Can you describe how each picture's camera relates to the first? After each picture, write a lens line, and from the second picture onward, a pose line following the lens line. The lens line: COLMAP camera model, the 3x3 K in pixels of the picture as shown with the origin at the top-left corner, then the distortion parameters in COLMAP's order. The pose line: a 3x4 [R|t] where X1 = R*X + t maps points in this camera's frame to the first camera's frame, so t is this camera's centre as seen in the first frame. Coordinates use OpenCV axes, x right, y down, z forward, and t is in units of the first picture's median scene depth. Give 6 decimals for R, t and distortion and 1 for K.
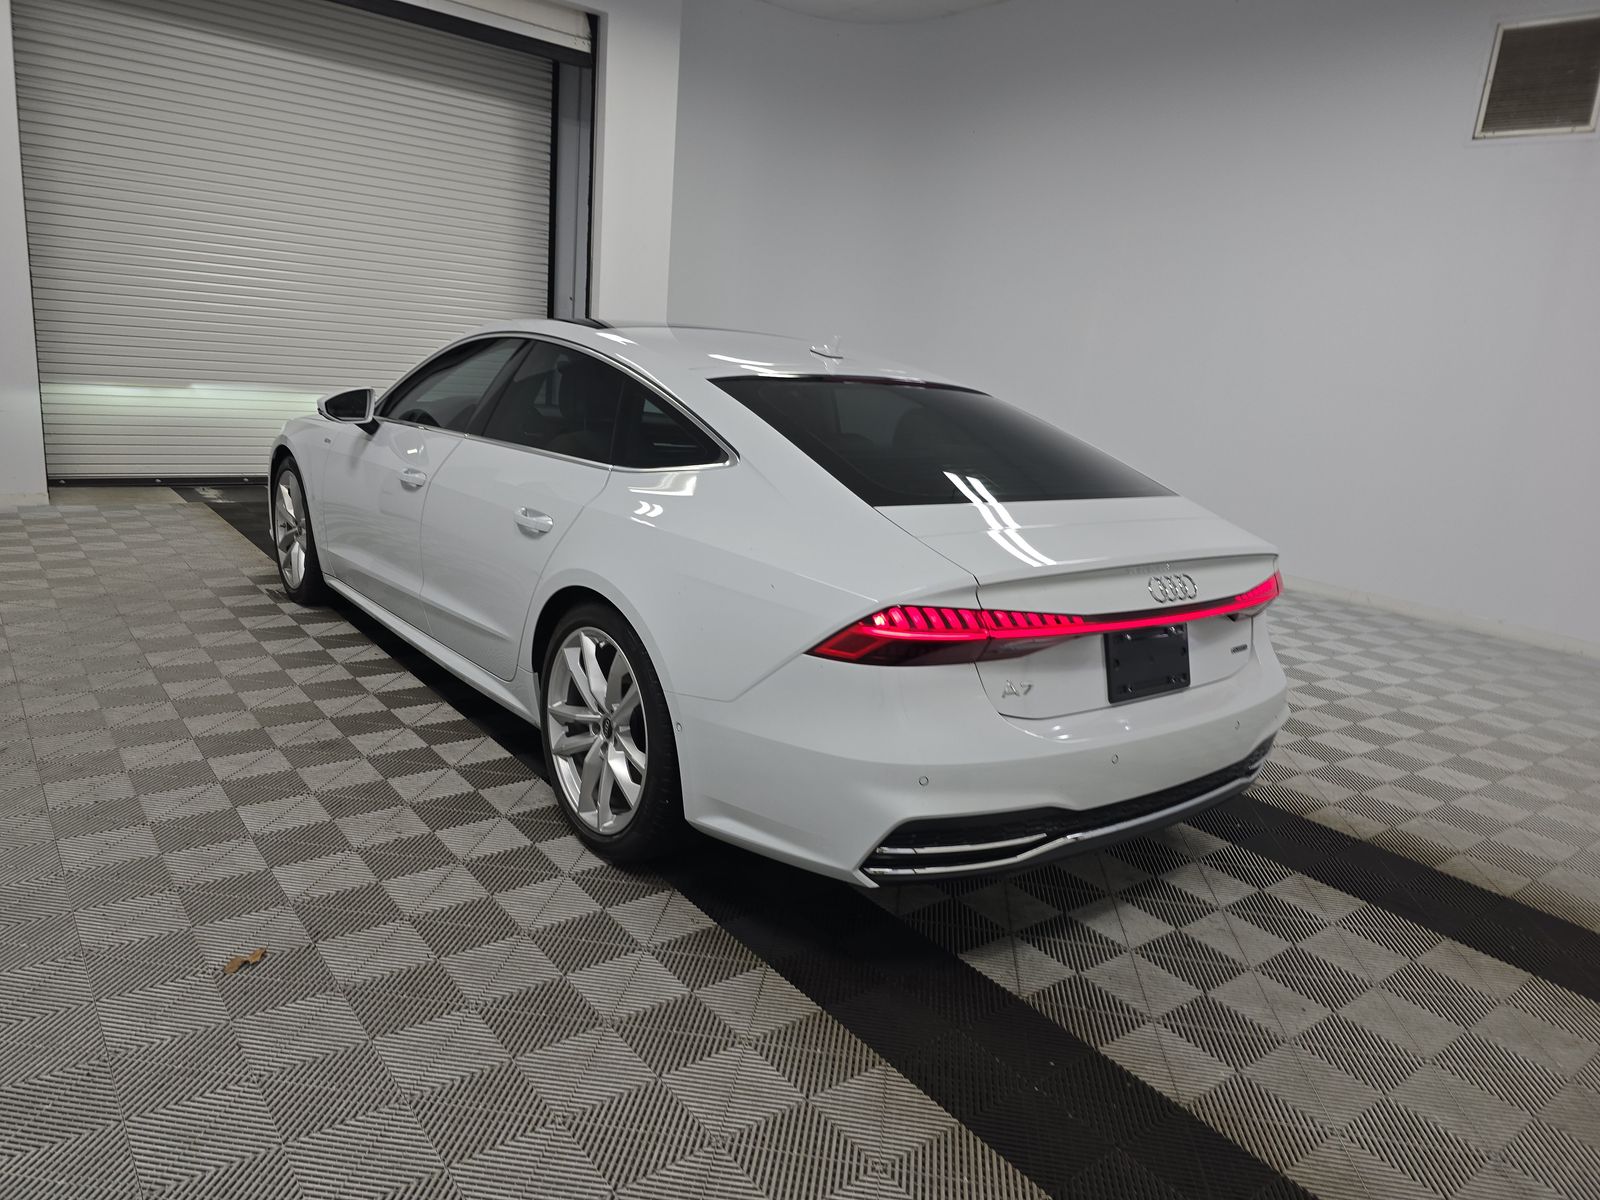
lens RADIAL K [[1069.1, 0, 800.0], [0, 1069.1, 600.0], [0, 0, 1]] dist [0.030977, -0.002682]
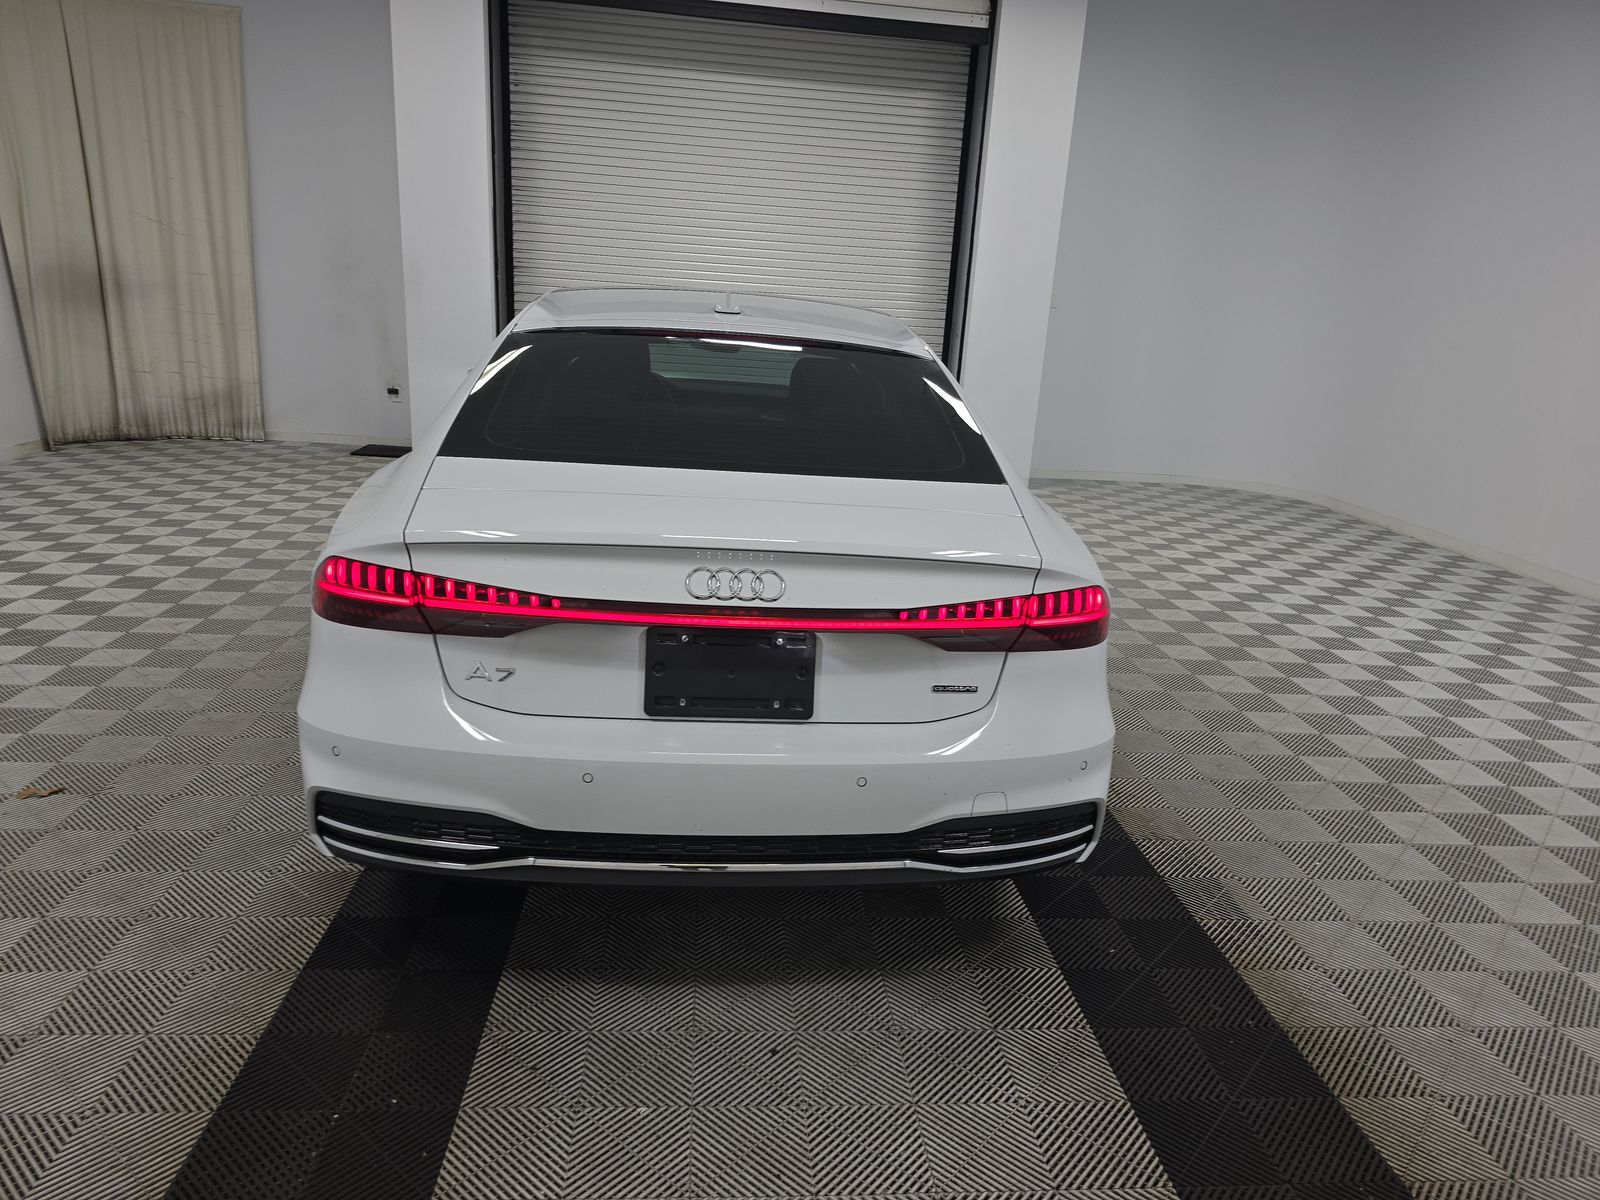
lens RADIAL K [[1053.4, 0, 800.0], [0, 1053.4, 600.0], [0, 0, 1]] dist [0.046705, -0.000466]
pose [[0.839066, 0.117703, -0.531145, 0.795573], [-0.117356, 0.992489, 0.034547, -0.031169], [0.531222, 0.033346, 0.846576, 0.378502]]
